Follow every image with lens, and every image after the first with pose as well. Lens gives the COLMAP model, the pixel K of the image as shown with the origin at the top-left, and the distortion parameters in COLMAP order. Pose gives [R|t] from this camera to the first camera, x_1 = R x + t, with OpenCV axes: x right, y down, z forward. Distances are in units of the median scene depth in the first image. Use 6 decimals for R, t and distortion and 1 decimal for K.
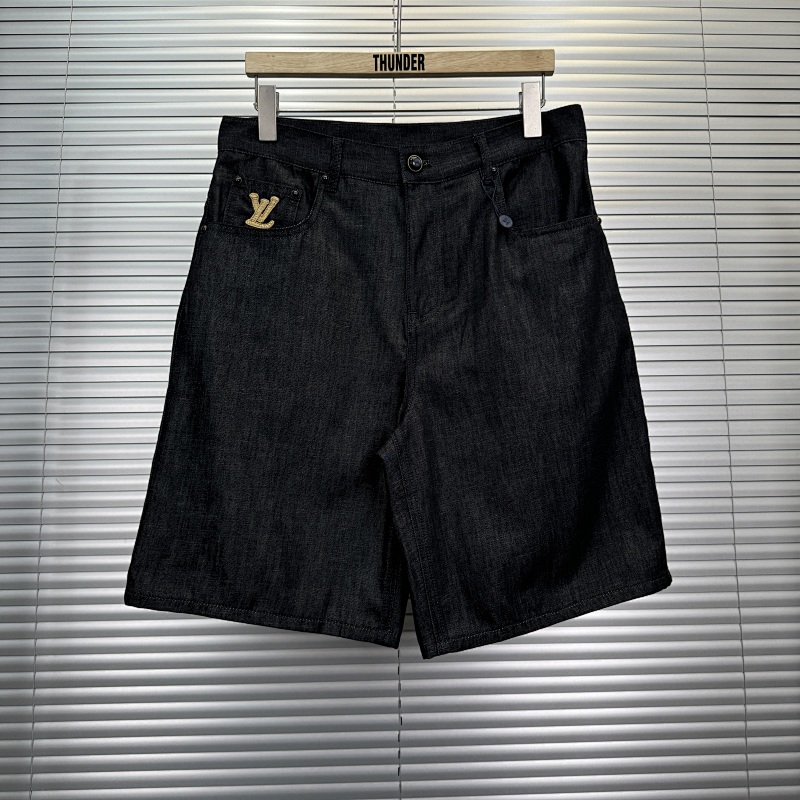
lens RADIAL K [[745.6, 0, 400.0], [0, 745.6, 400.0], [0, 0, 1]] dist [0.063538, -0.281259]
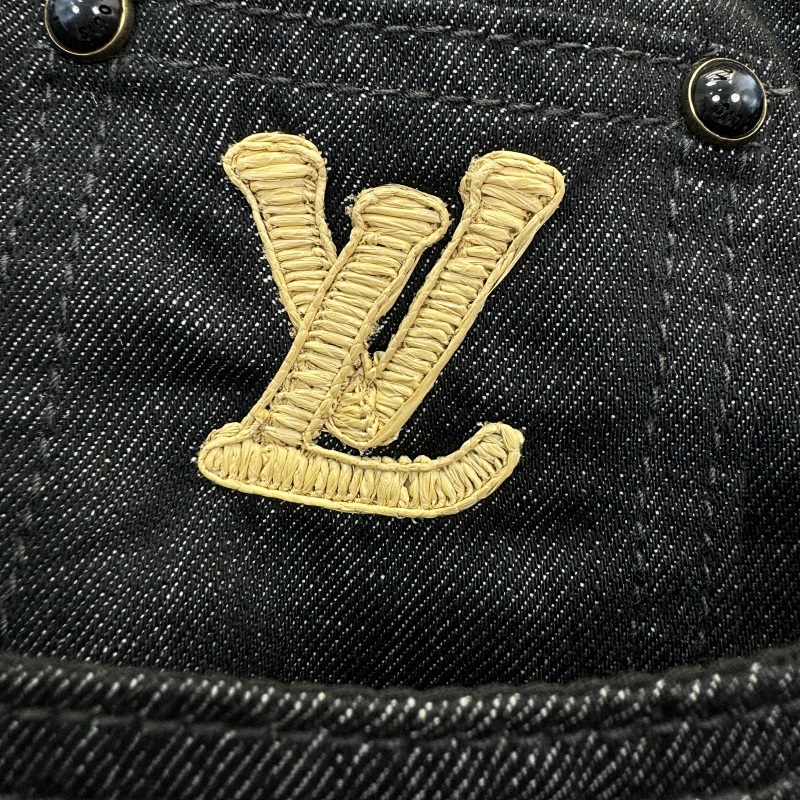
lens RADIAL K [[1181.9, 0, 400.0], [0, 1181.9, 400.0], [0, 0, 1]] dist [-0.016753, -0.008921]
pose [[0.996187, -0.075783, -0.043236, -0.175274], [0.074802, 0.996912, -0.023882, -0.238944], [0.044912, 0.020557, 0.998779, 0.856067]]
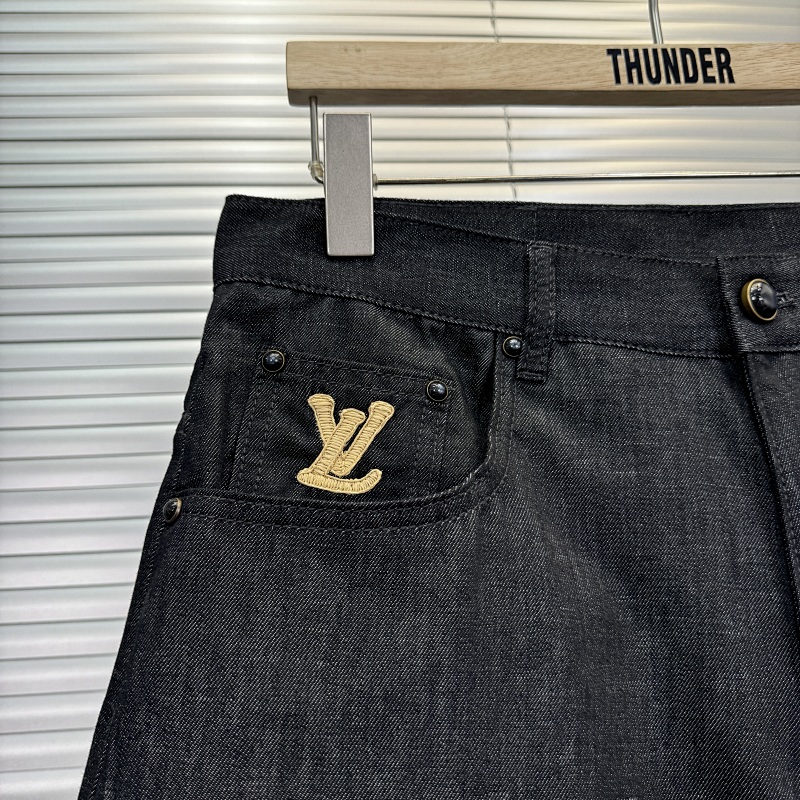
lens RADIAL K [[745.6, 0, 400.0], [0, 745.6, 400.0], [0, 0, 1]] dist [0.063538, -0.281259]
pose [[0.998412, -0.037205, 0.042296, -0.172237], [0.045772, 0.973478, -0.224156, -0.193047], [-0.032835, 0.225736, 0.973635, 0.657365]]
